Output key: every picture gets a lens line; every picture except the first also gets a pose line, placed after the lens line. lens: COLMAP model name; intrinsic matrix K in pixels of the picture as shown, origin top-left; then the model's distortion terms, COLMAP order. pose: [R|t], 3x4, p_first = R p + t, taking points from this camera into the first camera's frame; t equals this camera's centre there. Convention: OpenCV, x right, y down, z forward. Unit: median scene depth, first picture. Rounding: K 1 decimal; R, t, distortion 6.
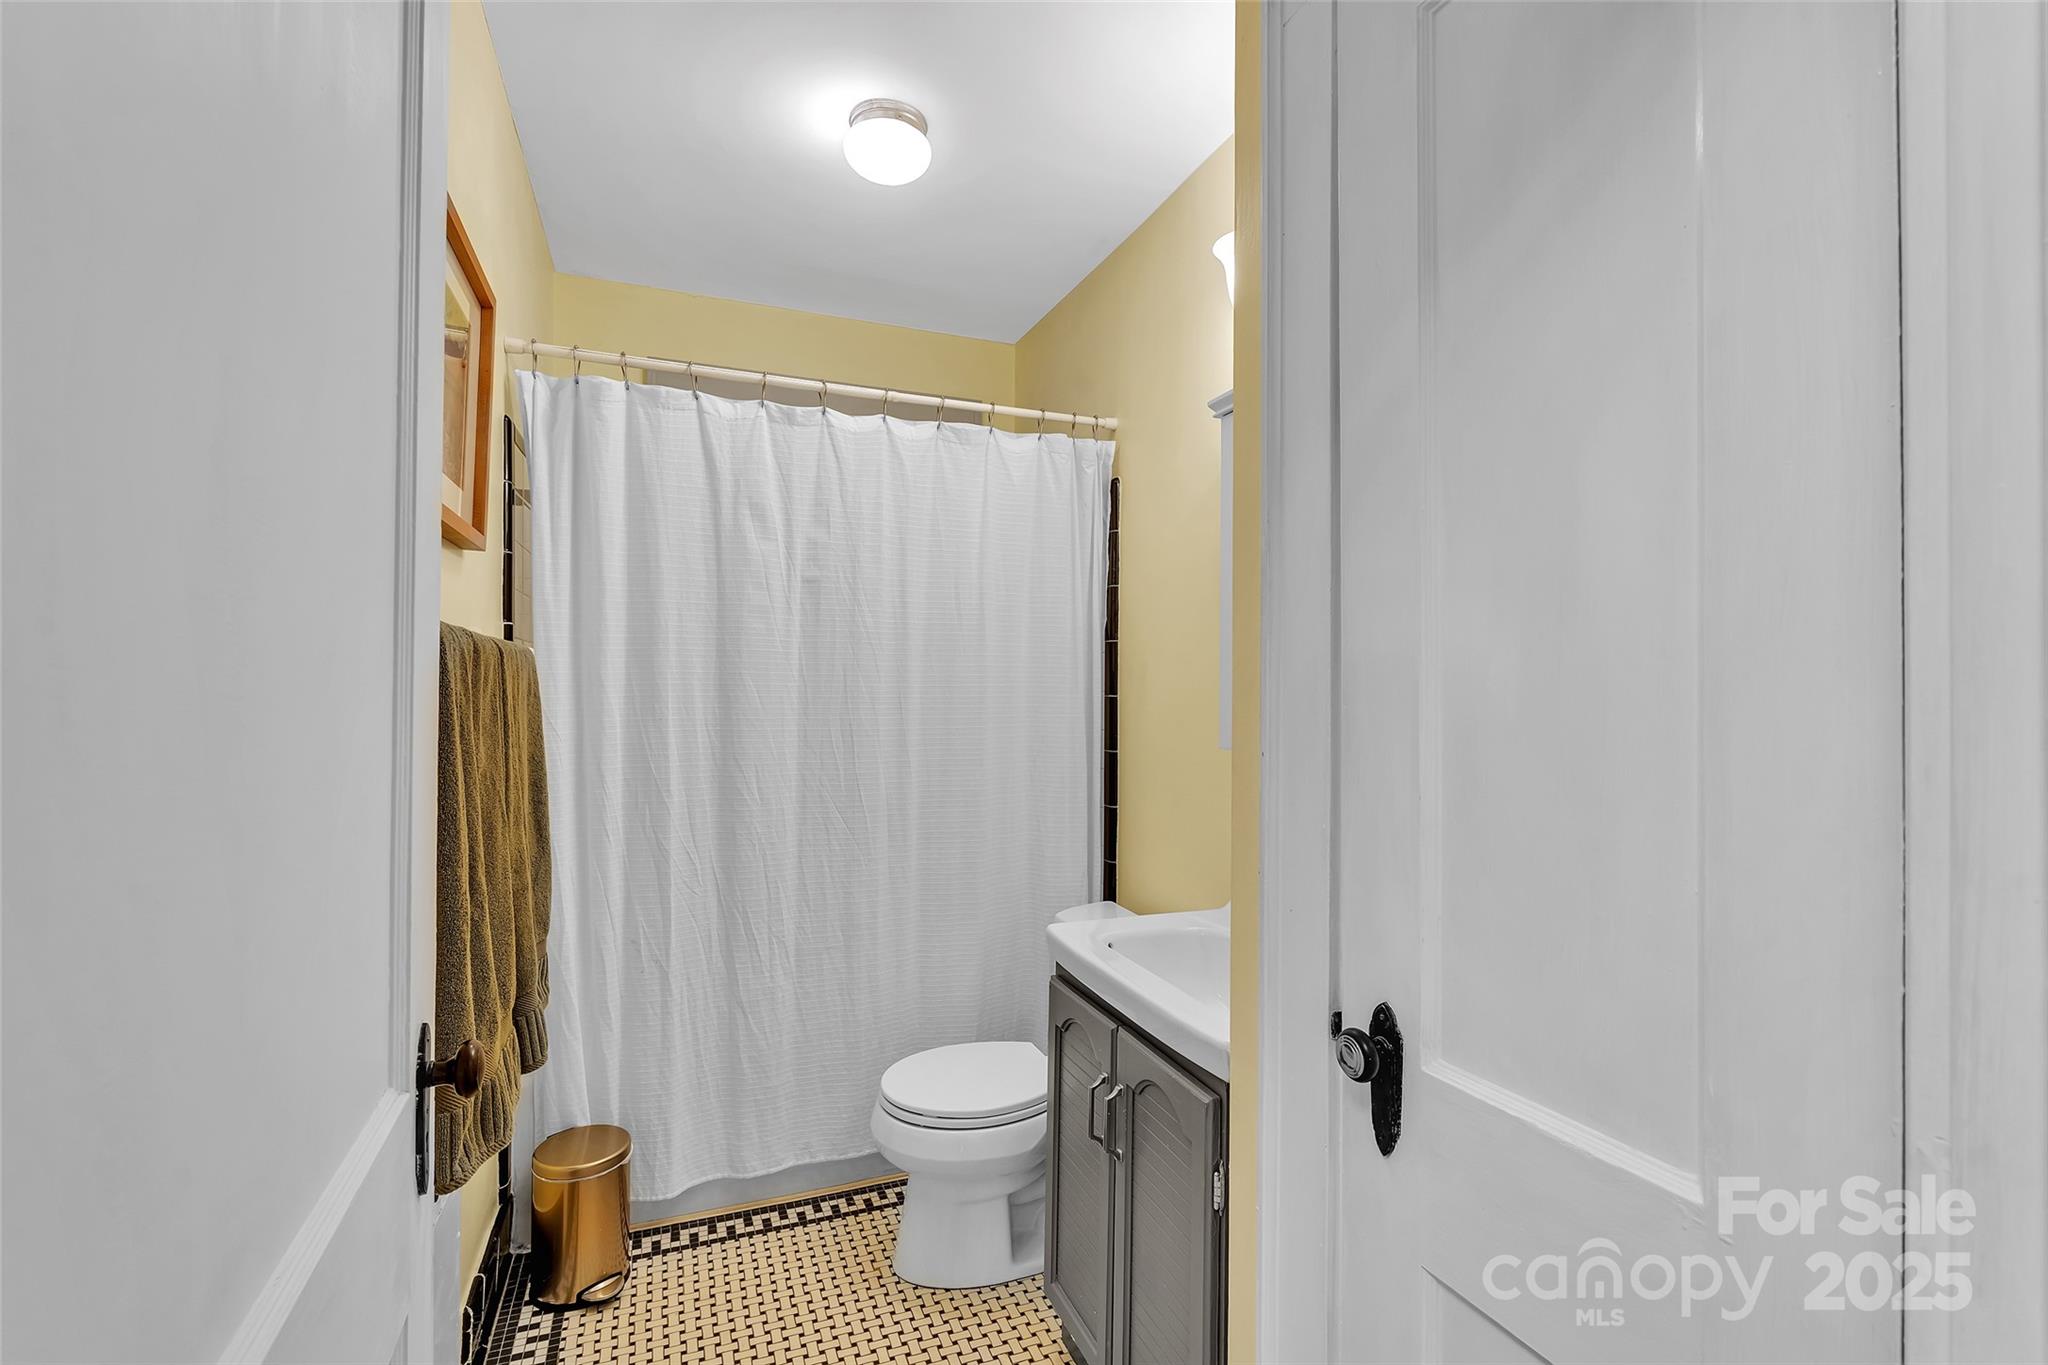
lens RADIAL K [[888.9, 0, 1025.3], [0, 888.9, 692.2], [0, 0, 1]] dist [-0.007728, 0.000408]
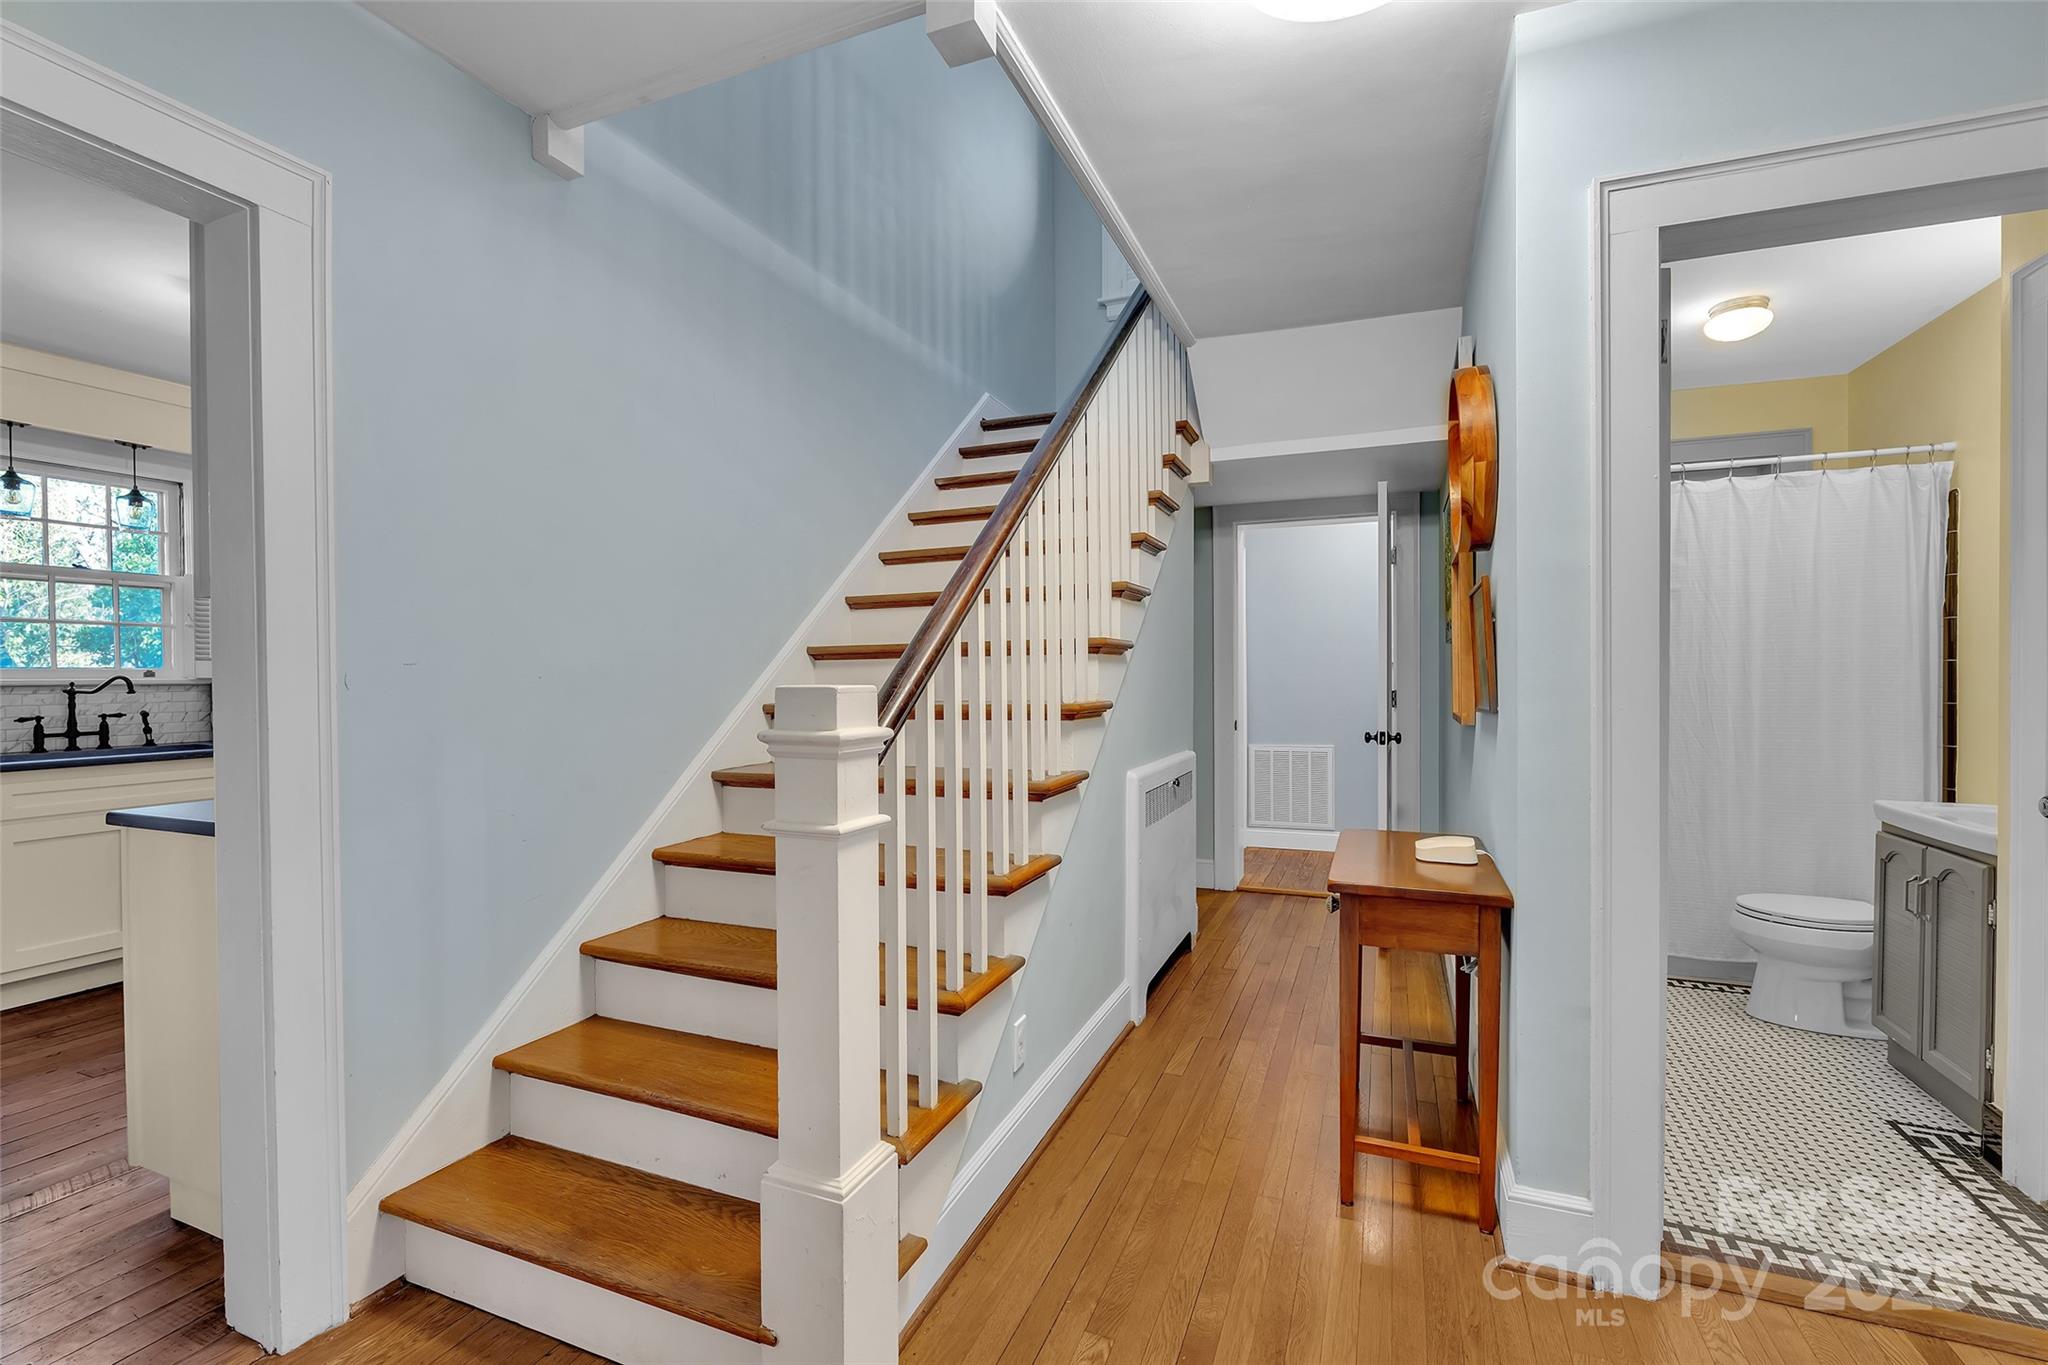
lens RADIAL K [[888.9, 0, 1018.3], [0, 888.9, 678.8], [0, 0, 1]] dist [-0.007728, 0.000408]
pose [[0.716968, -0.003829, -0.697095, 0.020991], [0.008960, 0.999953, 0.003723, 0.015582], [0.697048, -0.008916, 0.716969, -0.933805]]
